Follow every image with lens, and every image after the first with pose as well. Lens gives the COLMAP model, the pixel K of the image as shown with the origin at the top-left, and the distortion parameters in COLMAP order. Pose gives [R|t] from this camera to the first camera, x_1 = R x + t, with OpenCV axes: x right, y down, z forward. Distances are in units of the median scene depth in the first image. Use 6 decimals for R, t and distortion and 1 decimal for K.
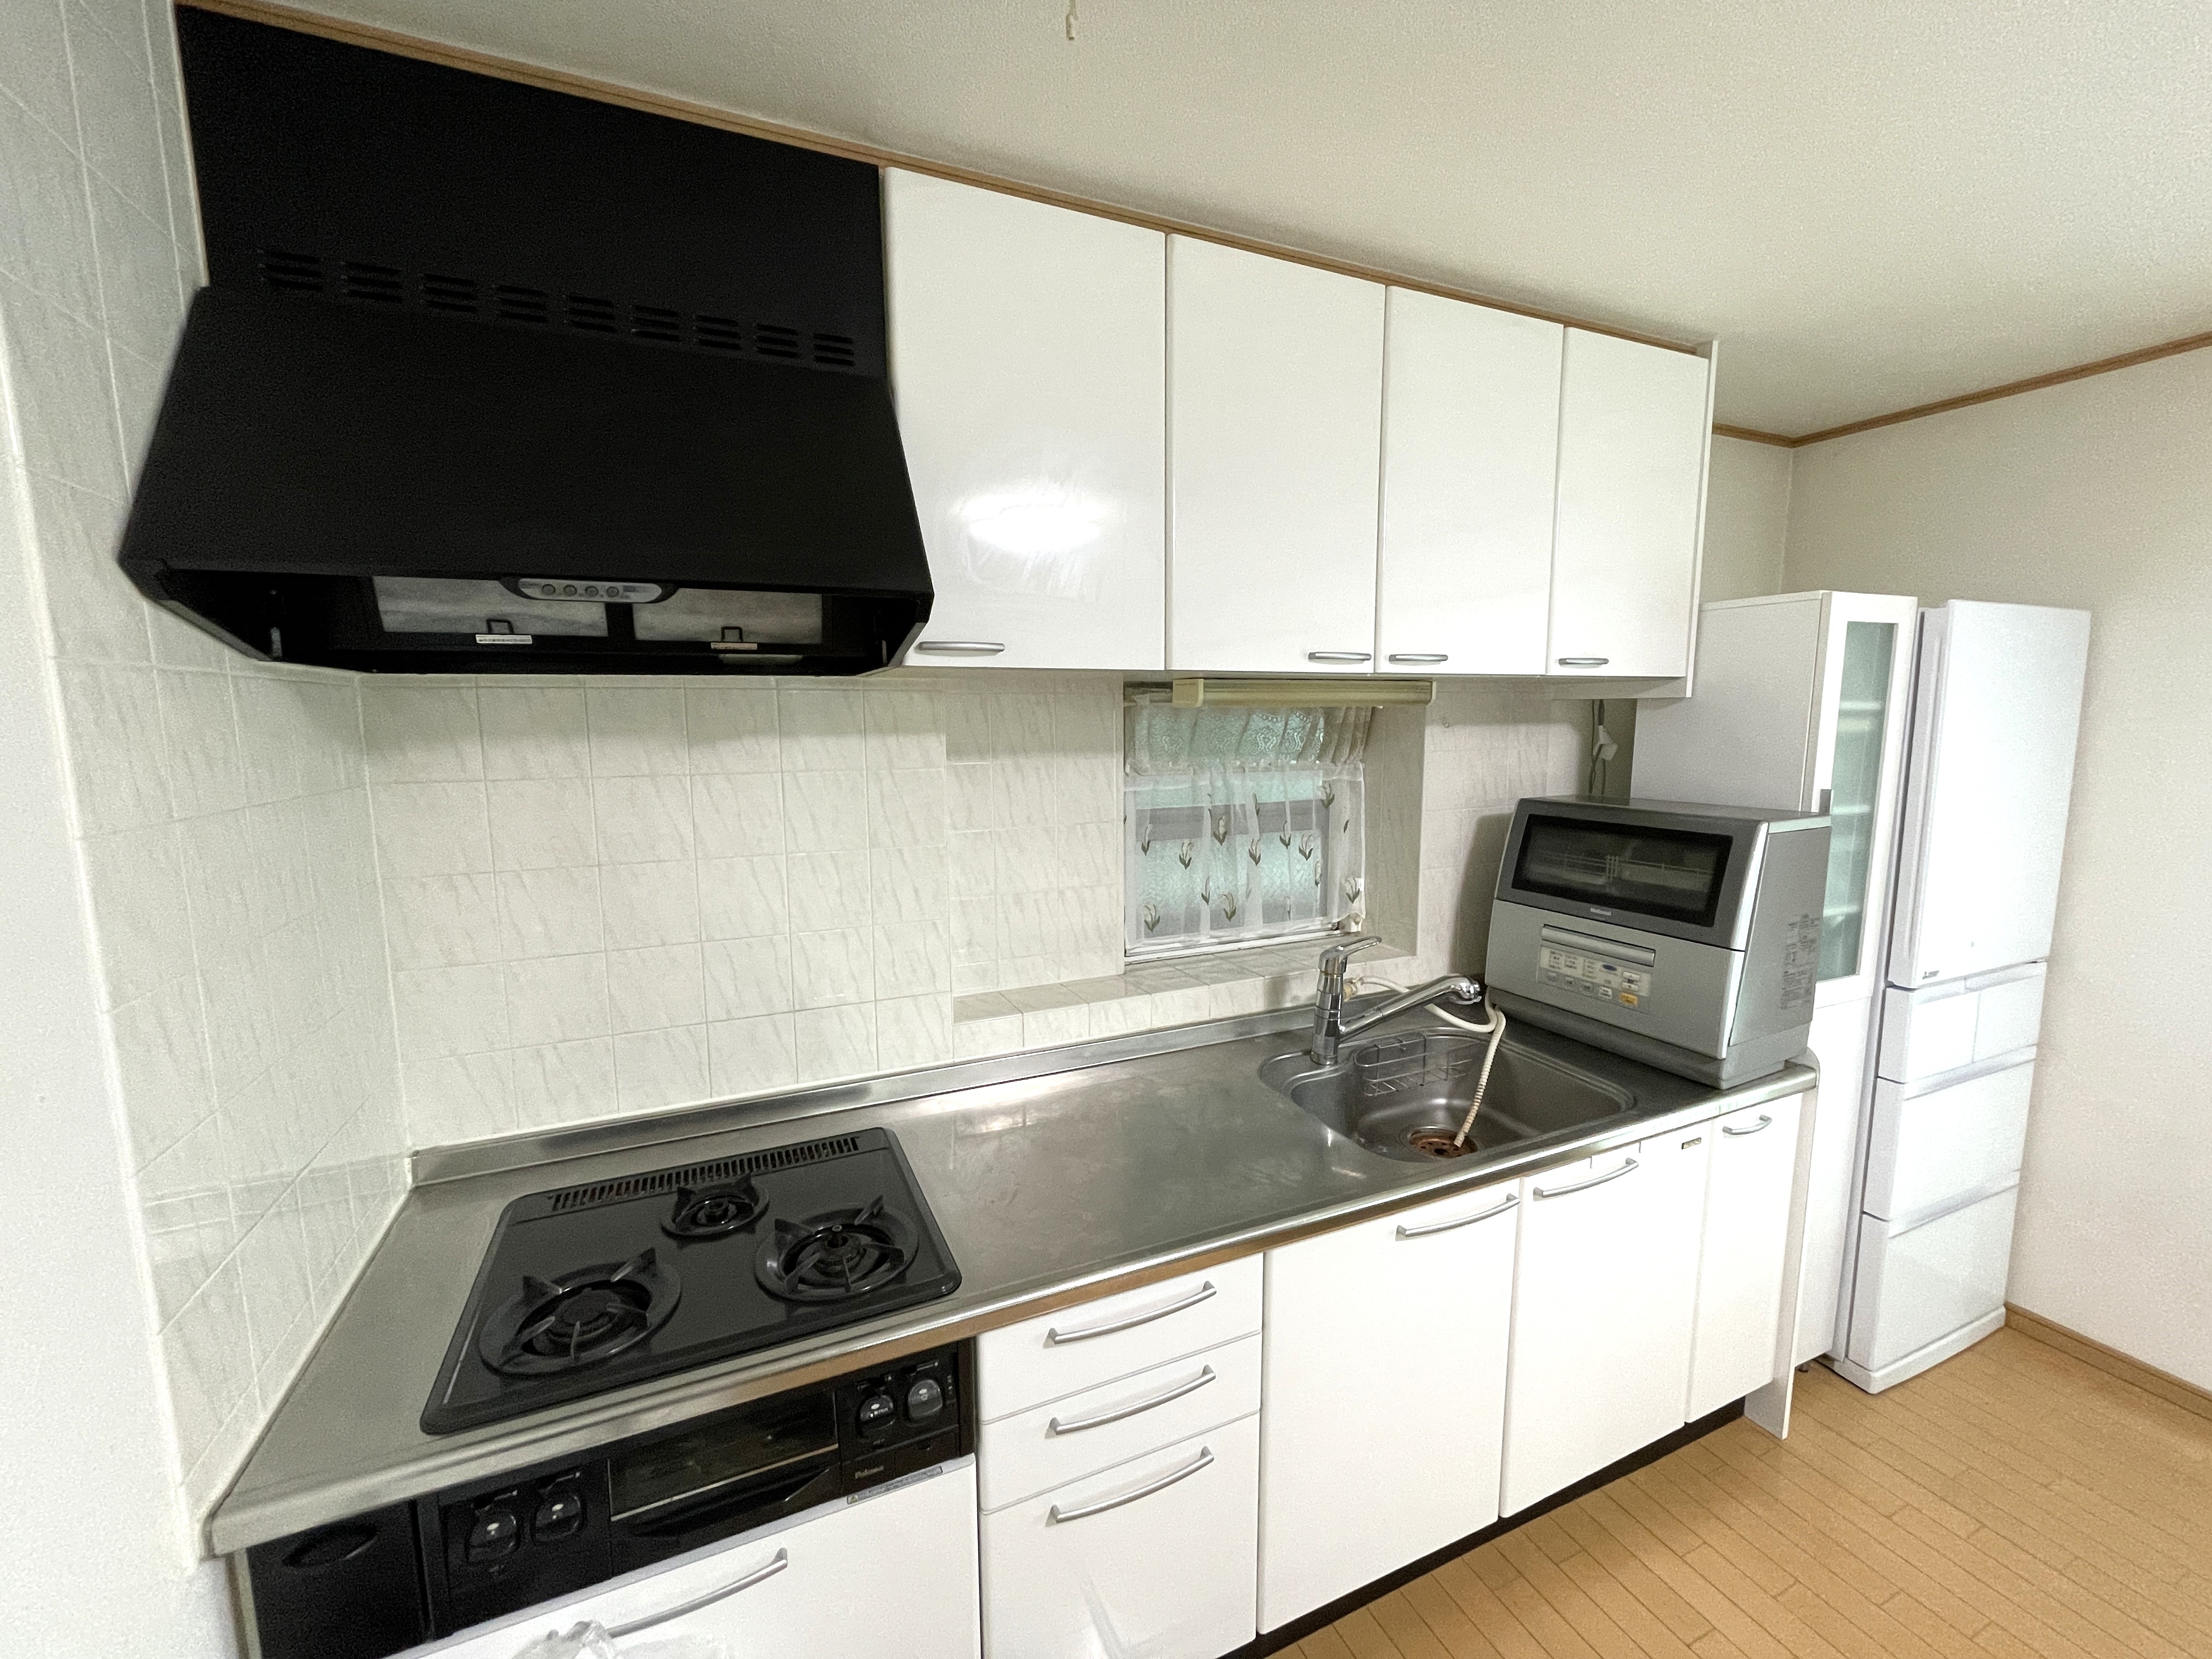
lens RADIAL K [[907.2, 0, 1100.8], [0, 907.2, 828.9], [0, 0, 1]] dist [-0.000927, 0.000143]
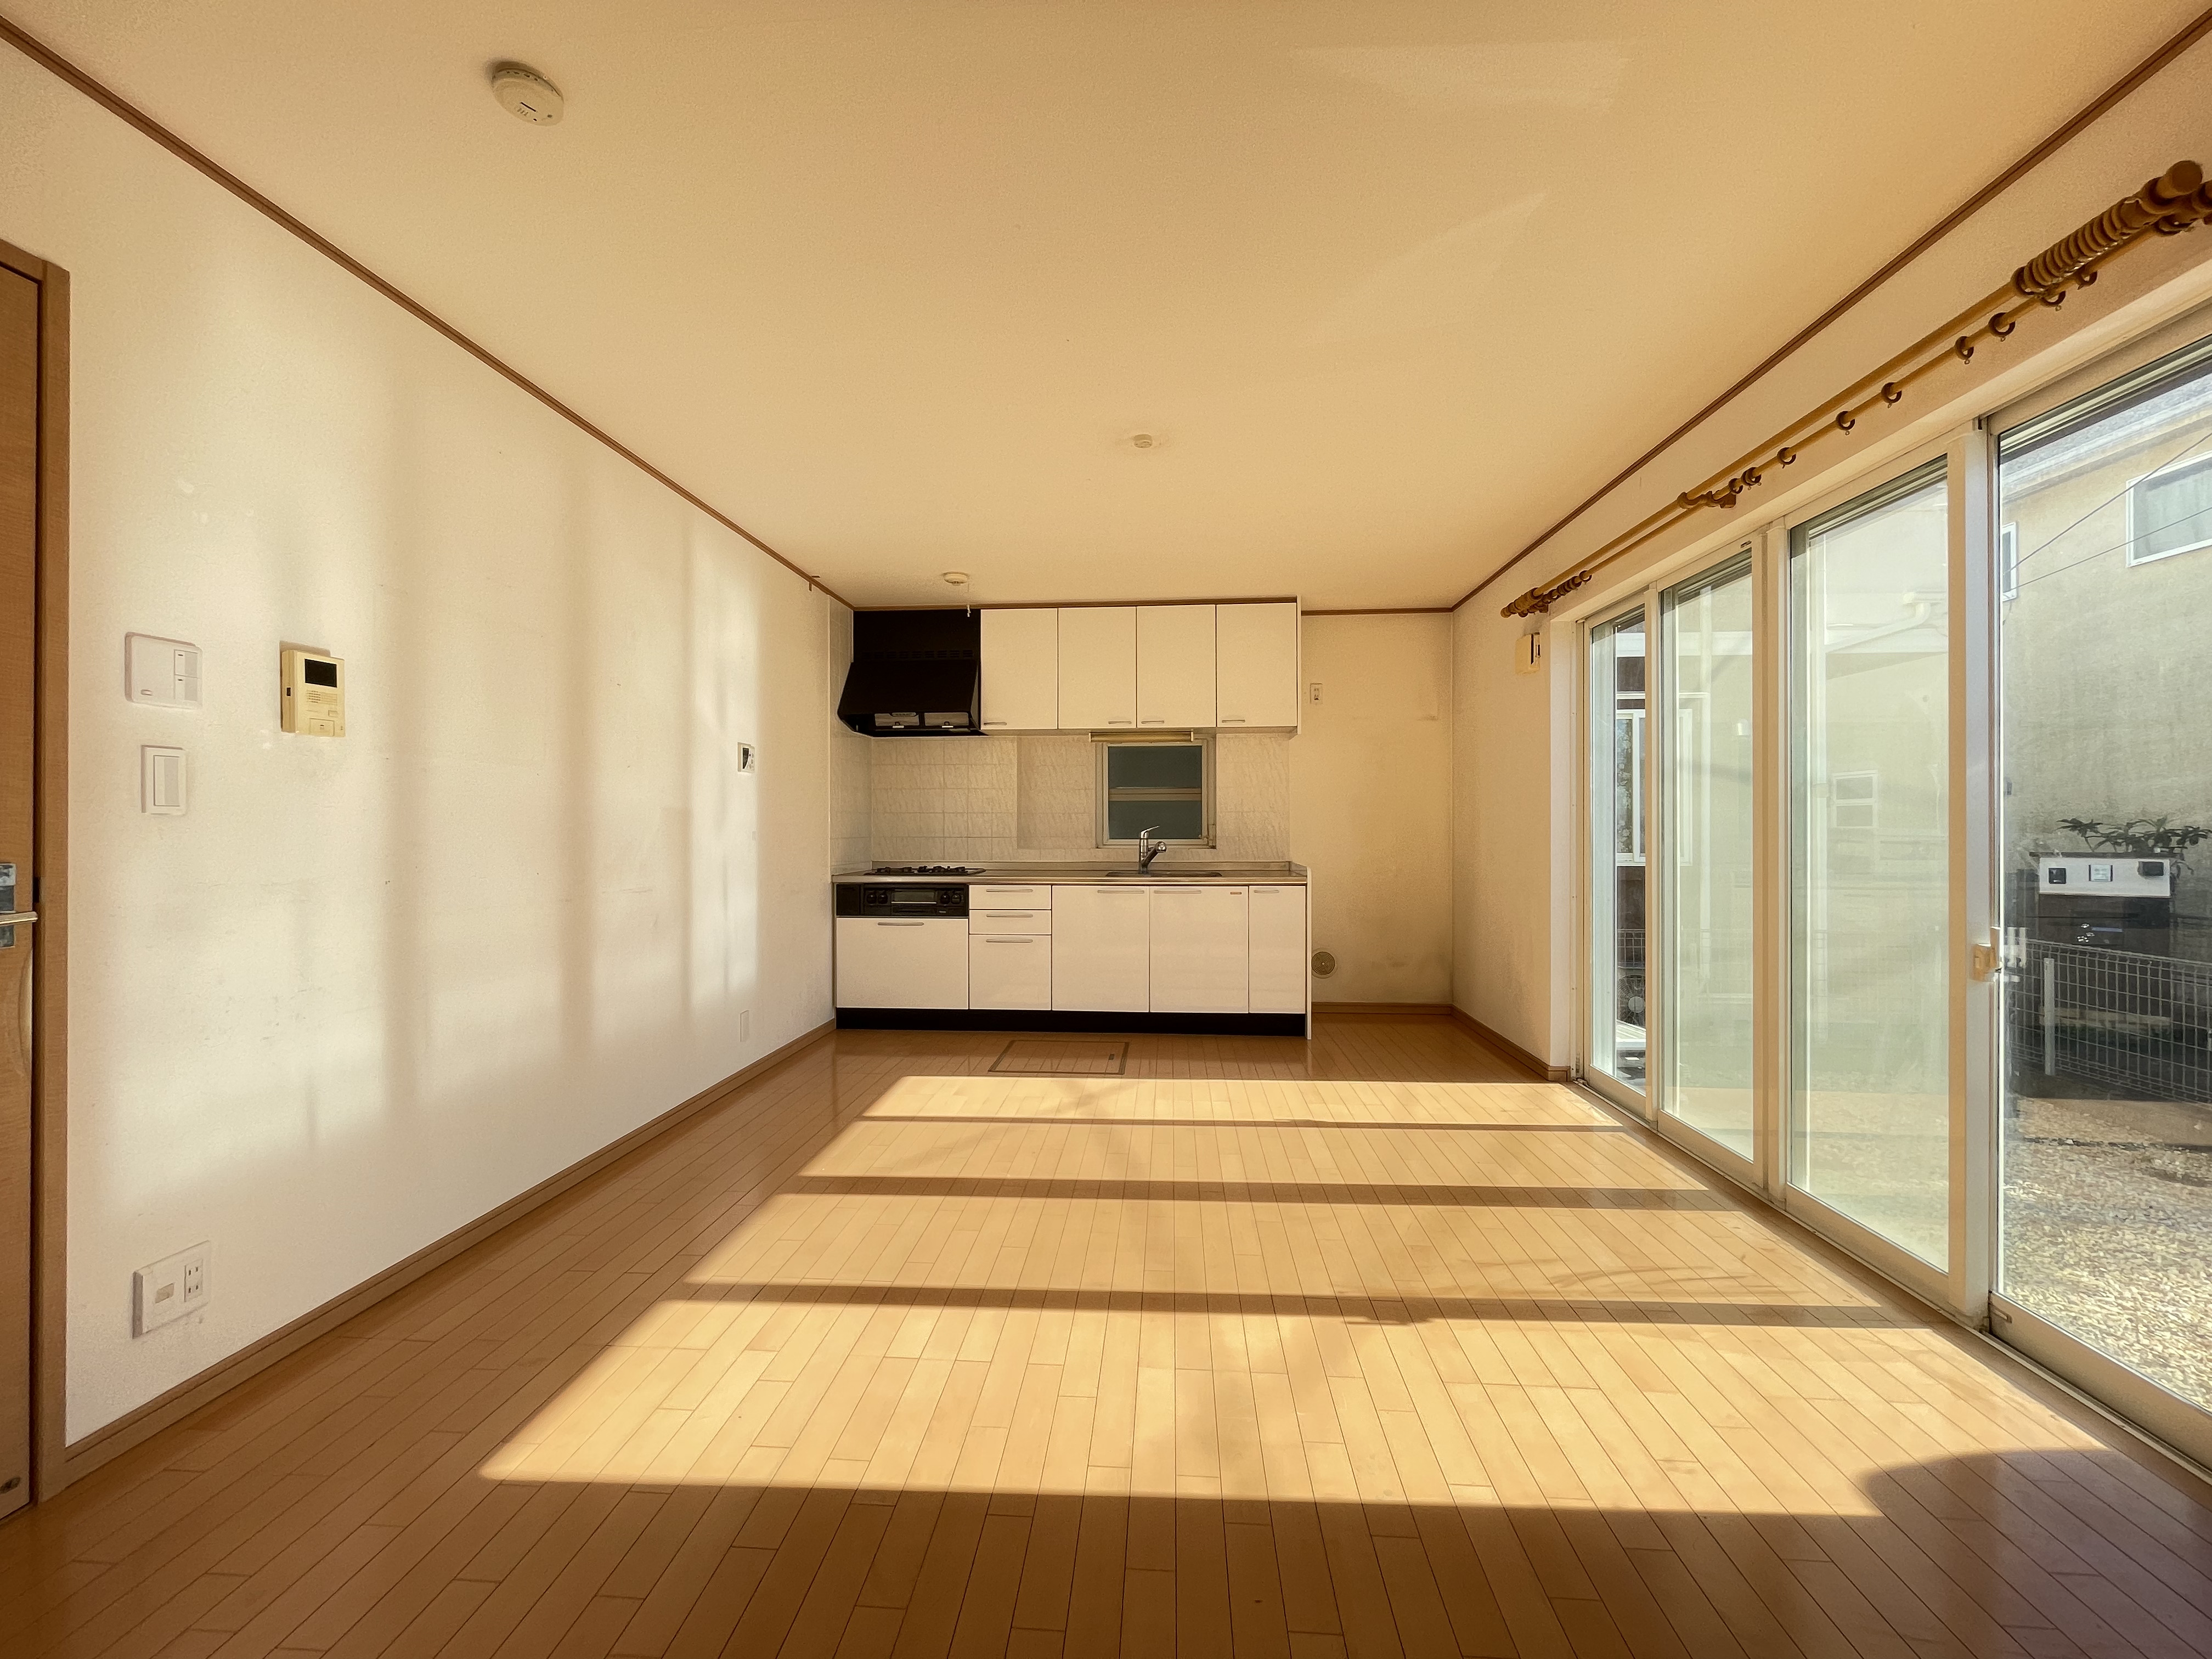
lens RADIAL K [[907.2, 0, 1100.0], [0, 907.2, 824.4], [0, 0, 1]] dist [-0.000927, 0.000143]
pose [[0.882321, -0.004279, -0.470629, 2.173211], [-0.064315, 0.989482, -0.129571, 0.730832], [0.466234, 0.144592, 0.872765, -2.207977]]
